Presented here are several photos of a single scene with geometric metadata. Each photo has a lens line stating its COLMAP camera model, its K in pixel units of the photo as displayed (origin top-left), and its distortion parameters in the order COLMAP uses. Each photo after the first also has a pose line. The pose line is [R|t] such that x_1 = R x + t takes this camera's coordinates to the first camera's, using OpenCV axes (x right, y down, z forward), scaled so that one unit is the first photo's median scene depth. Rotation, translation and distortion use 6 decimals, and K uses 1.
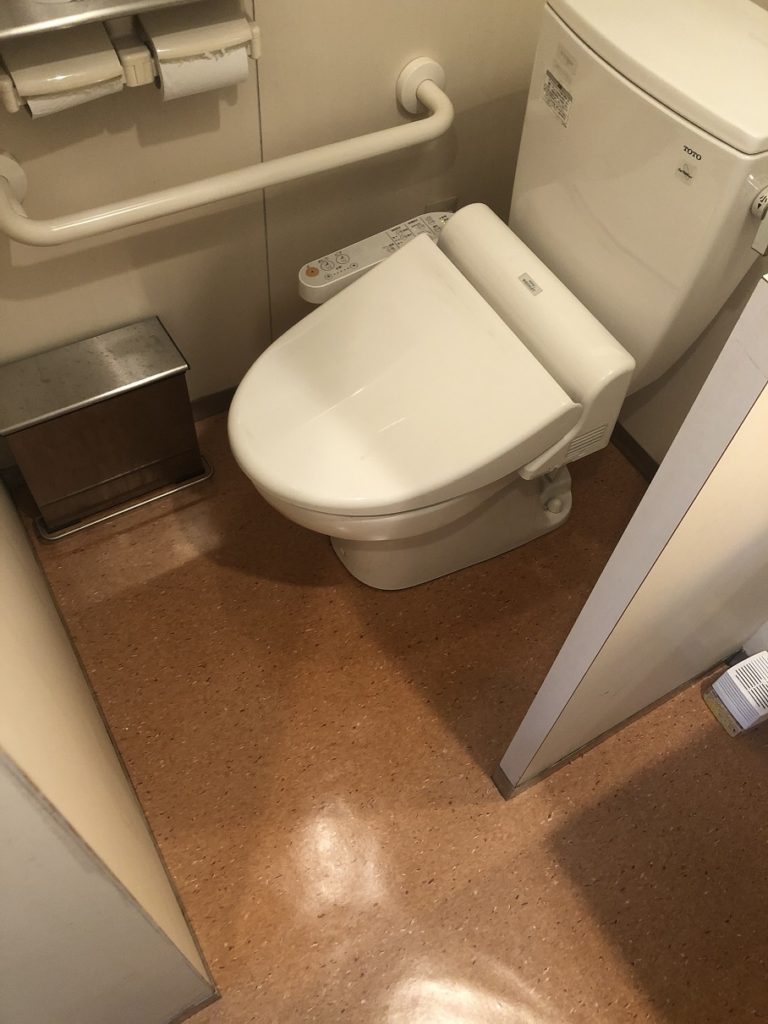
lens RADIAL K [[840.9, 0, 394.0], [0, 840.9, 505.8], [0, 0, 1]] dist [0.031412, -0.036476]
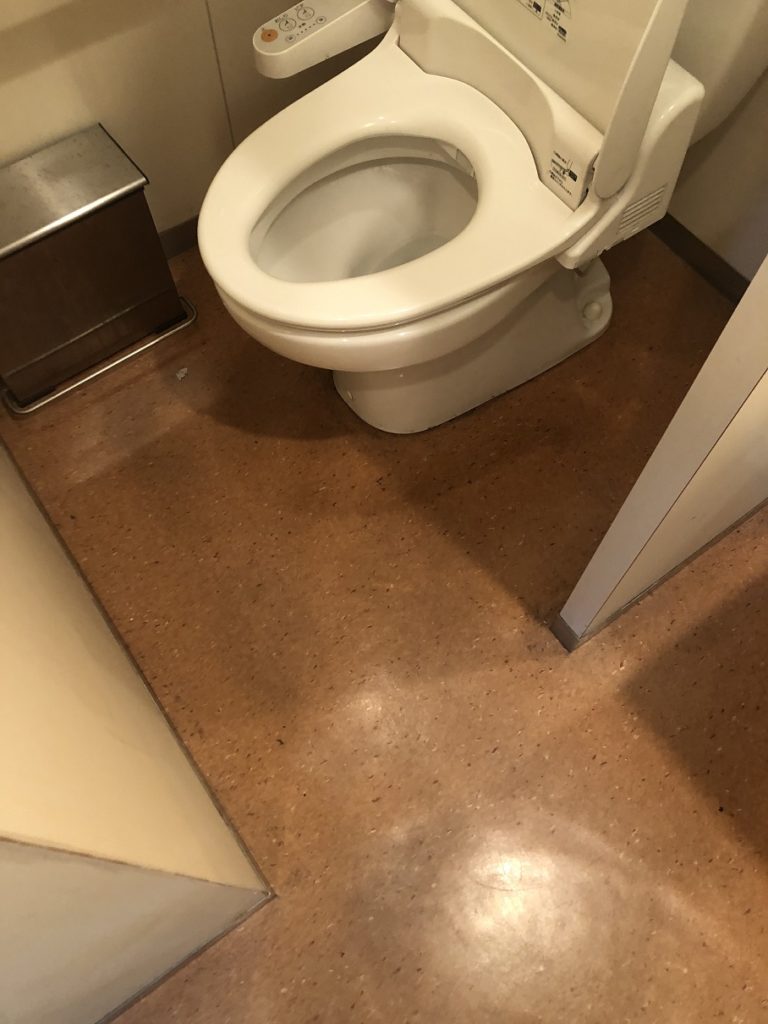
lens RADIAL K [[840.9, 0, 378.9], [0, 840.9, 508.5], [0, 0, 1]] dist [0.031412, -0.036476]
pose [[0.993308, -0.109253, -0.037466, -0.014851], [0.114011, 0.979386, 0.166749, 0.034035], [0.018476, -0.169905, 0.985287, 0.159008]]
